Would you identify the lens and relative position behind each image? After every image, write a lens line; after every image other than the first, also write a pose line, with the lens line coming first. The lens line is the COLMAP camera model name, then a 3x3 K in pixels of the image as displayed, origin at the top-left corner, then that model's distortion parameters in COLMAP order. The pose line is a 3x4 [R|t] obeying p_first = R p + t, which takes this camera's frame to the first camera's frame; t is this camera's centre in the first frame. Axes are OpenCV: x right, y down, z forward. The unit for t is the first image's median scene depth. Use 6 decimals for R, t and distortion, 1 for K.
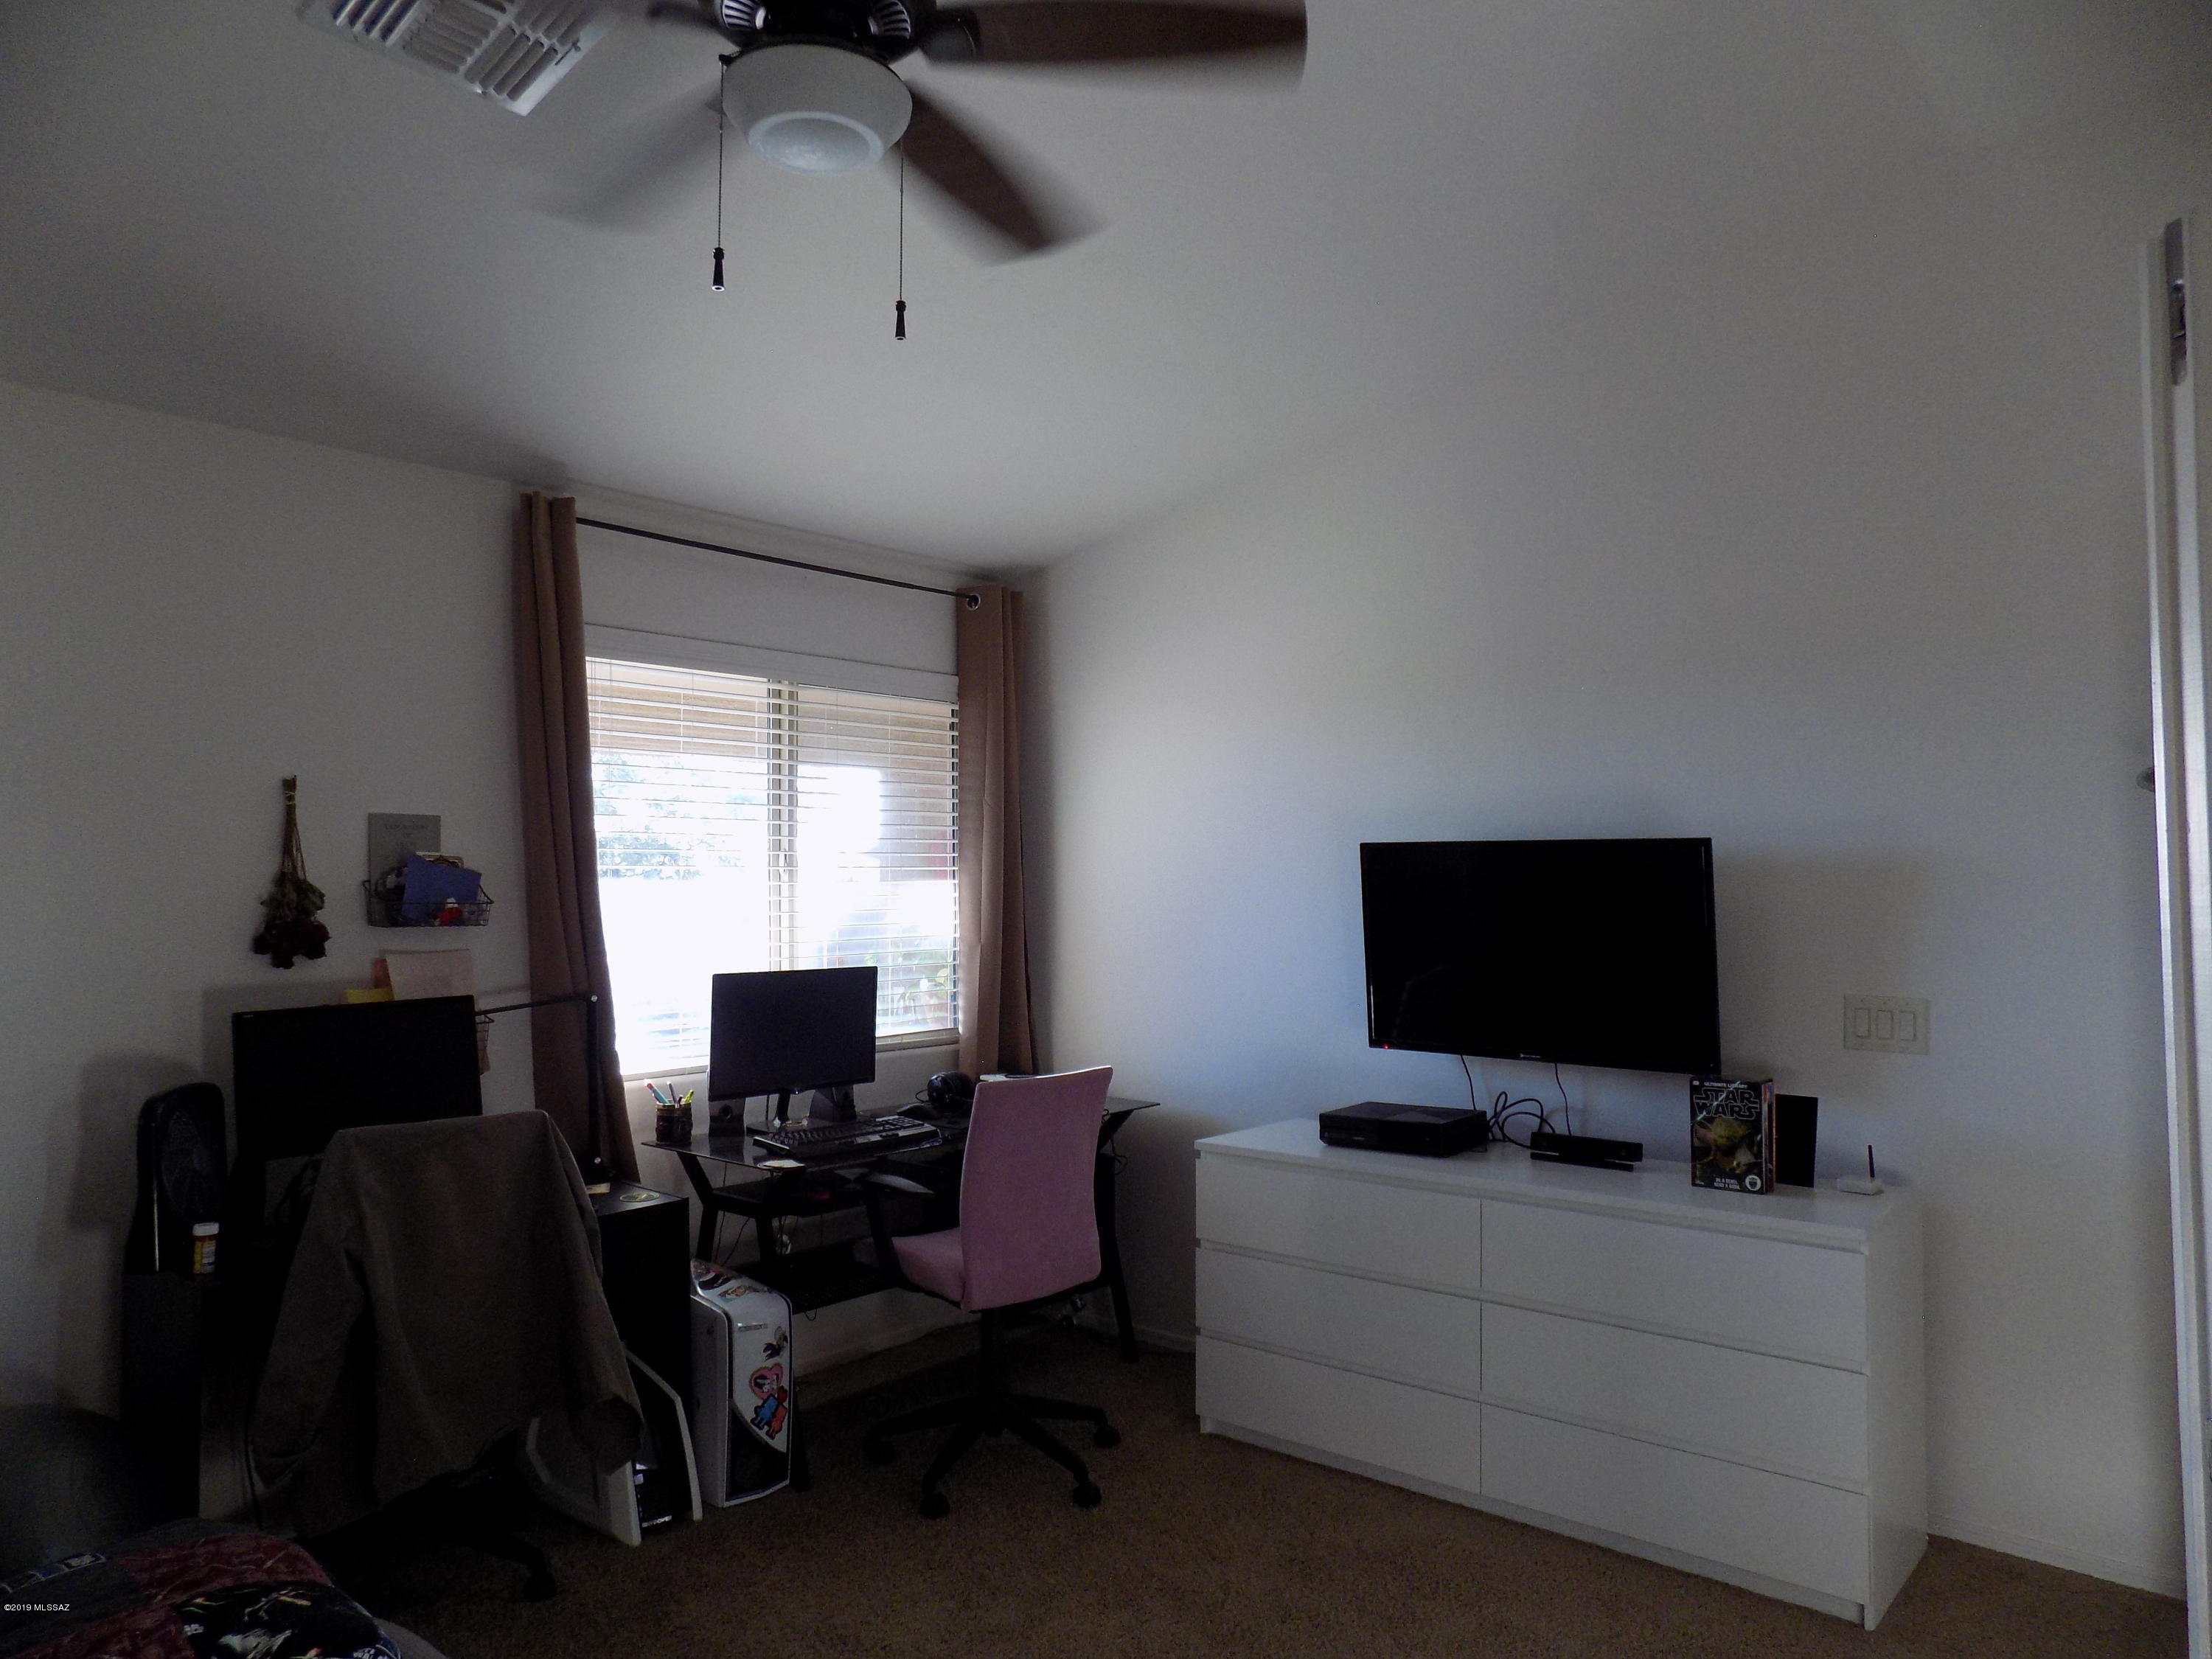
lens RADIAL K [[1498.7, 0, 1106.0], [0, 1498.7, 829.5], [0, 0, 1]] dist [-0.075429, 0.077667]
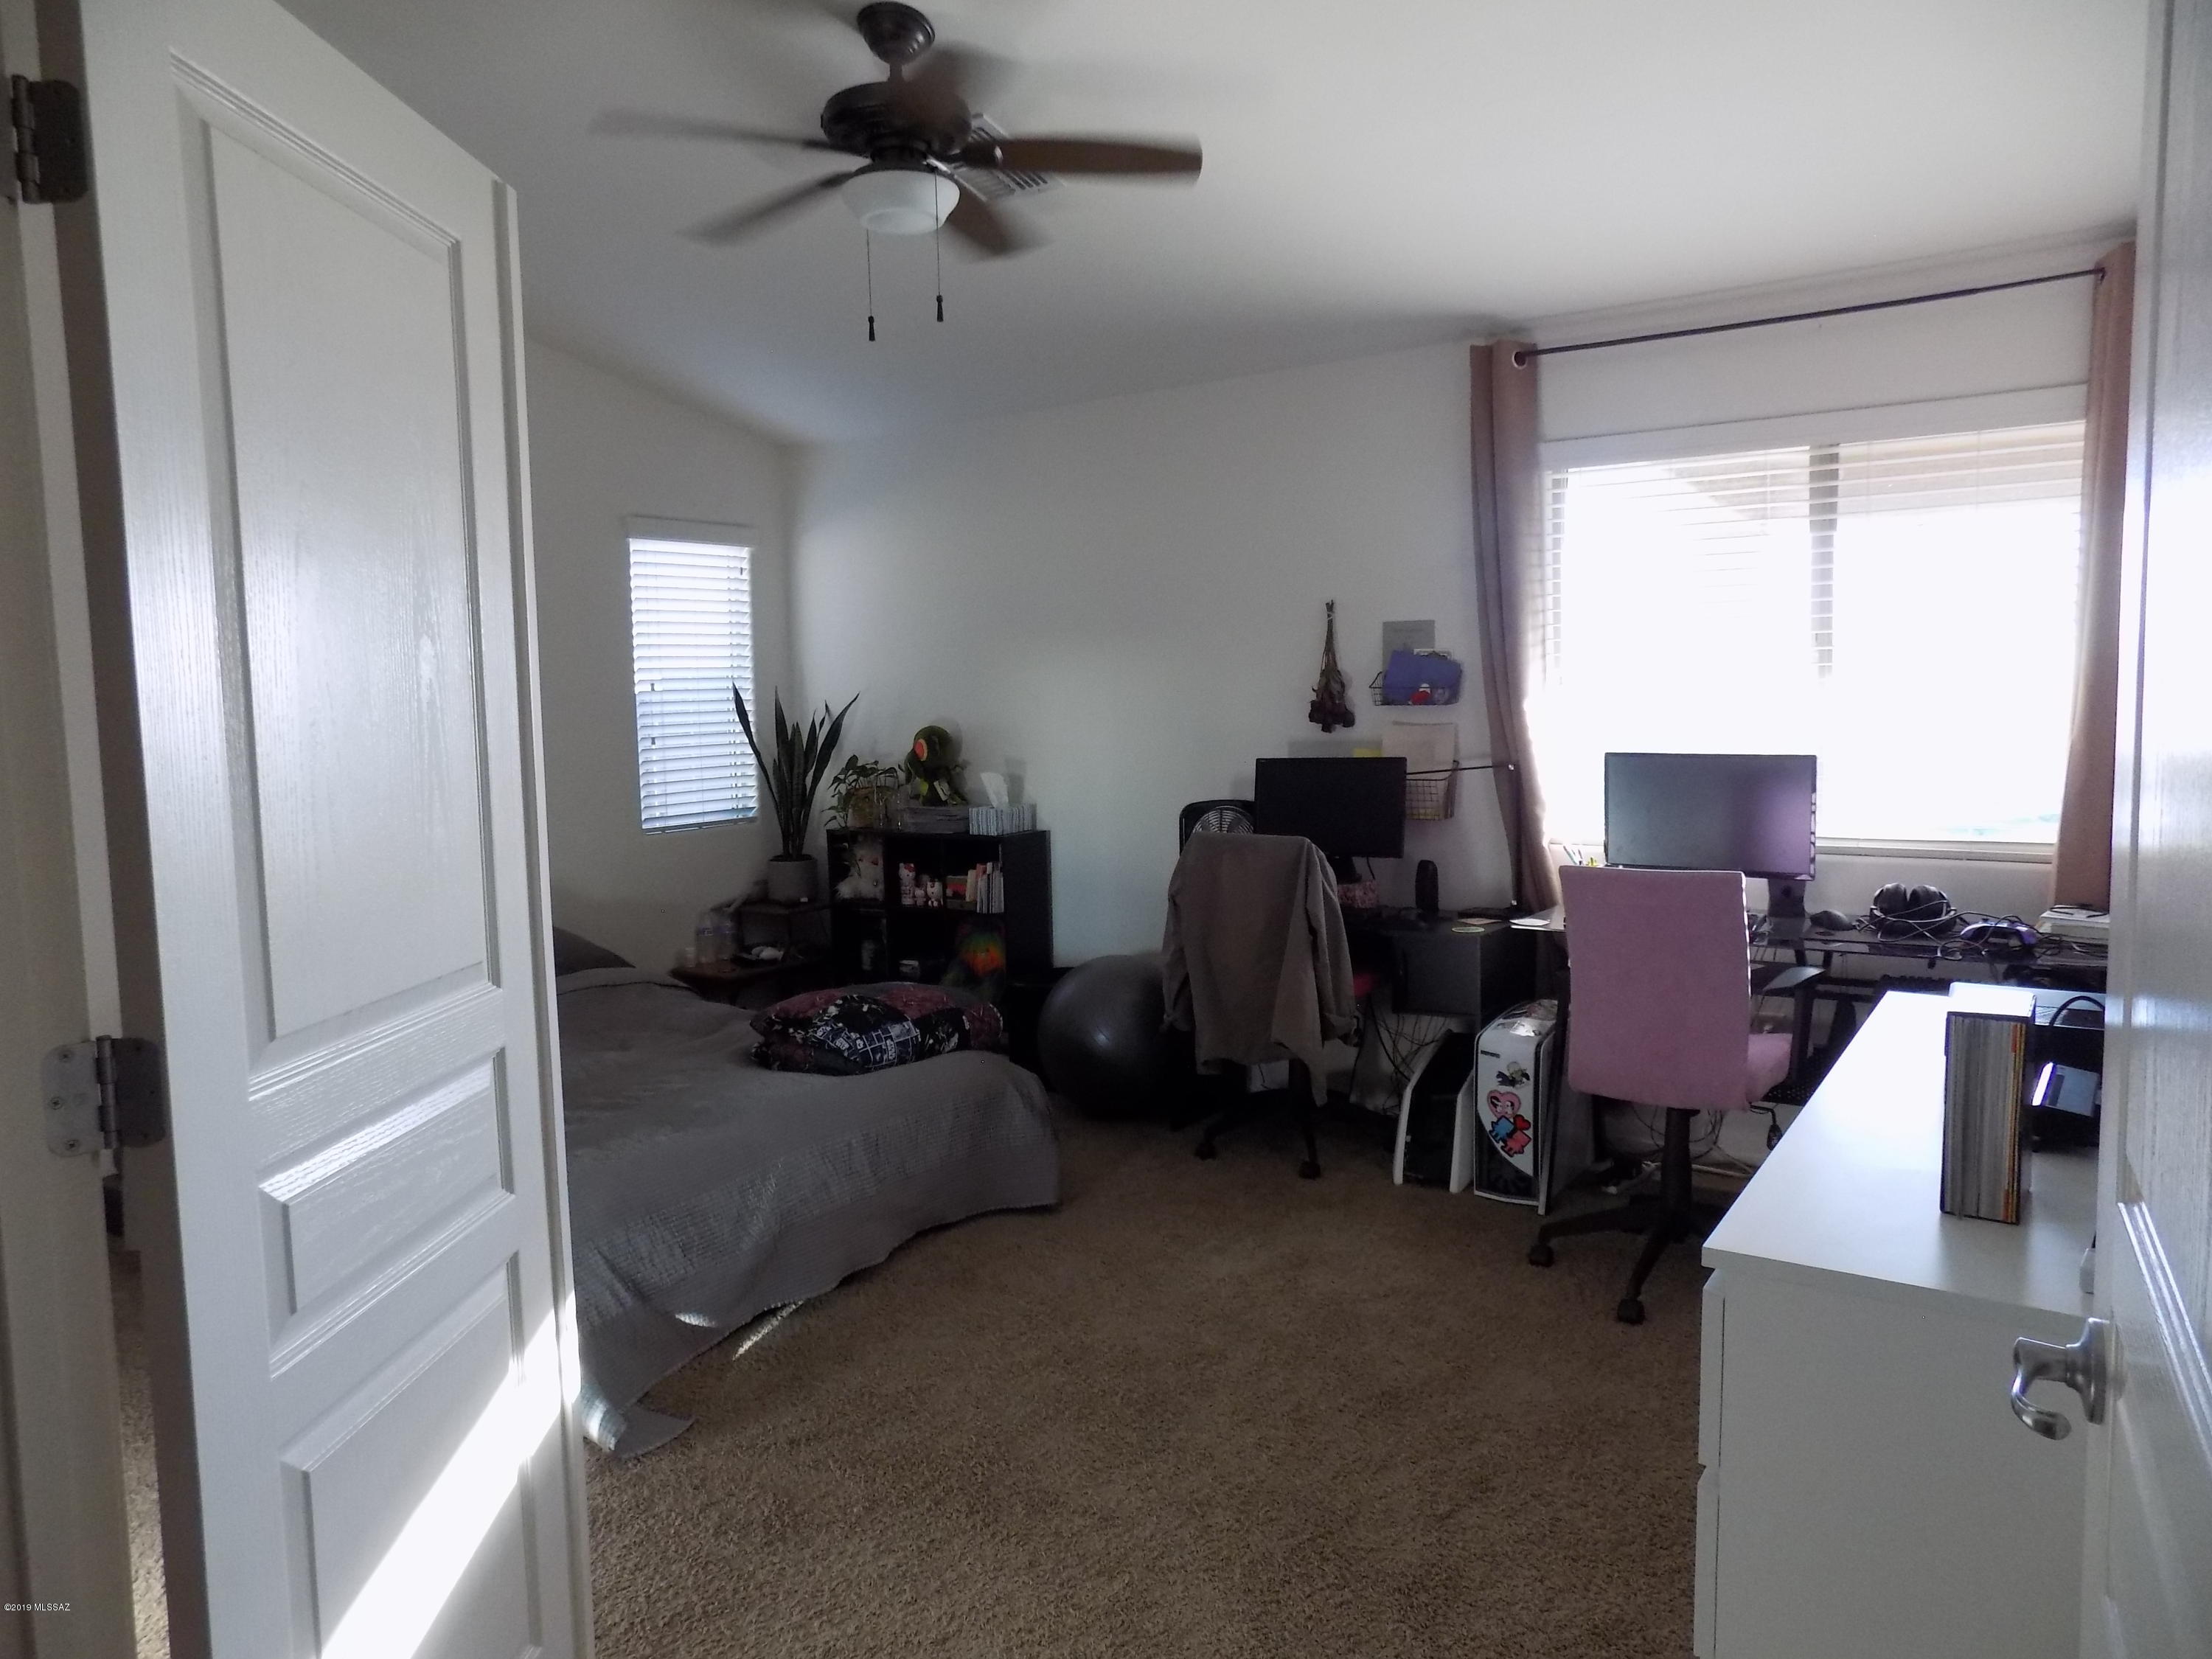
lens RADIAL K [[1498.7, 0, 1106.0], [0, 1498.7, 829.5], [0, 0, 1]] dist [-0.075429, 0.077667]
pose [[0.101429, 0.060614, -0.992995, 0.843888], [0.033077, 0.997385, 0.064261, 0.081735], [0.994293, -0.039363, 0.099159, 0.592454]]
